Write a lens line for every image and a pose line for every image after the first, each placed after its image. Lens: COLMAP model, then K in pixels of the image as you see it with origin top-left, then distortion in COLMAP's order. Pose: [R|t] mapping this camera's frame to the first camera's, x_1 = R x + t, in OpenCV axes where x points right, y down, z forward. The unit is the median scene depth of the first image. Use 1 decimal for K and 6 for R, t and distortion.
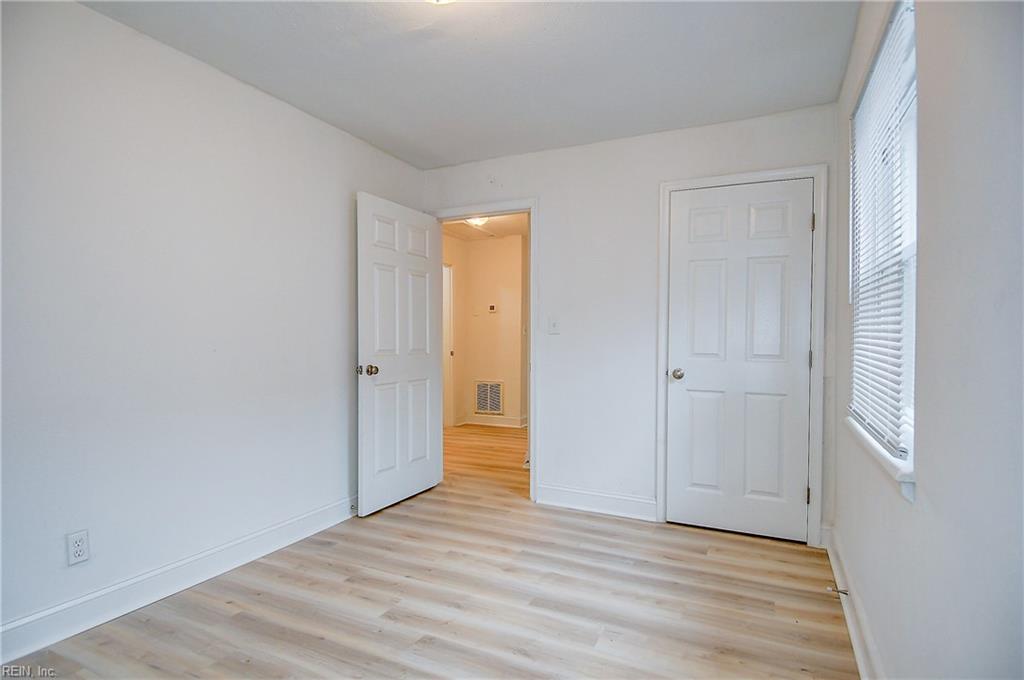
lens RADIAL K [[531.1, 0, 512.0], [0, 531.1, 340.0], [0, 0, 1]] dist [0.050323, -0.054069]
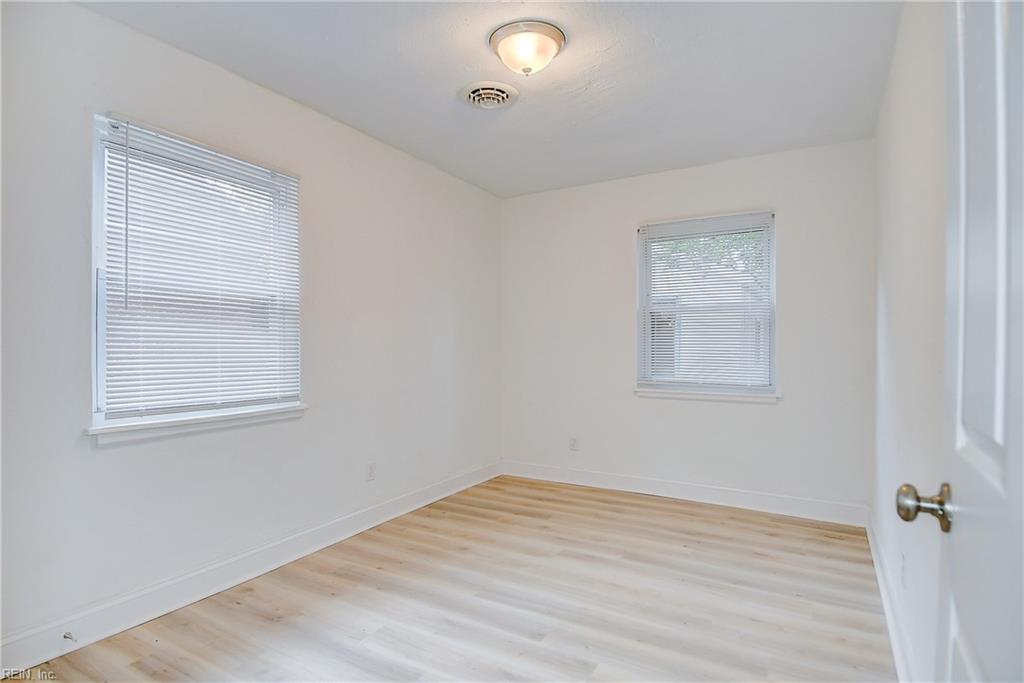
lens RADIAL K [[528.8, 0, 515.5], [0, 528.8, 346.6], [0, 0, 1]] dist [0.000871, 0.000006]
pose [[-0.997173, -0.009367, 0.074550, -0.126581], [-0.008760, 0.999926, 0.008455, -0.008772], [-0.074624, 0.007778, -0.997181, 1.368687]]
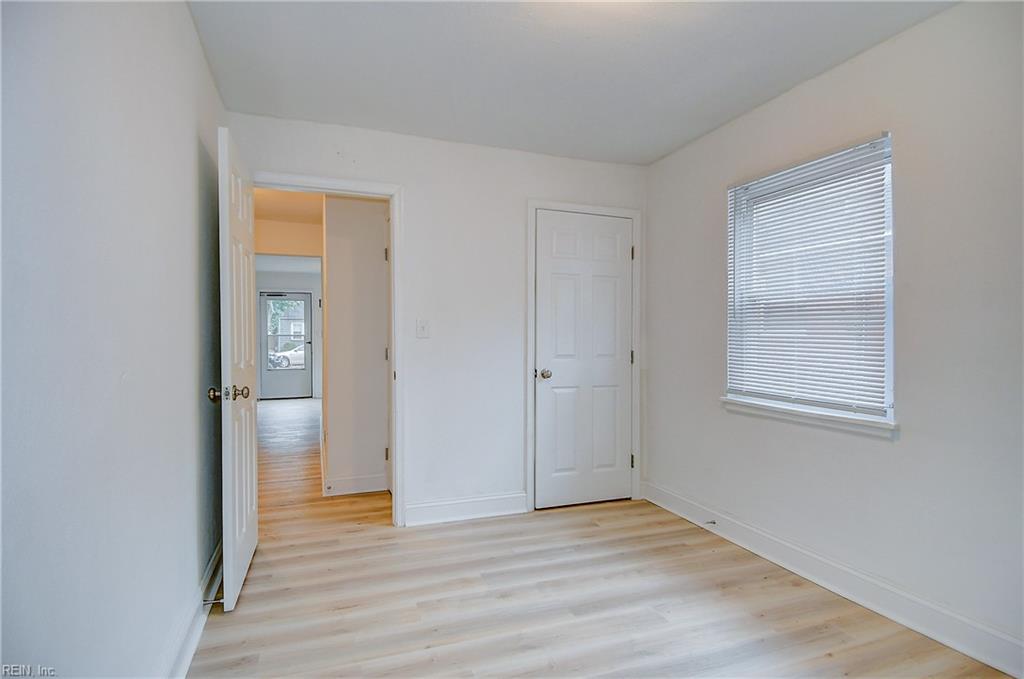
lens RADIAL K [[531.1, 0, 512.0], [0, 531.1, 339.5], [0, 0, 1]] dist [0.050323, -0.054069]
pose [[0.697605, -0.009096, 0.716425, -0.577085], [0.007042, 0.999958, 0.005839, -0.015757], [-0.716448, 0.000971, 0.697640, 0.303792]]
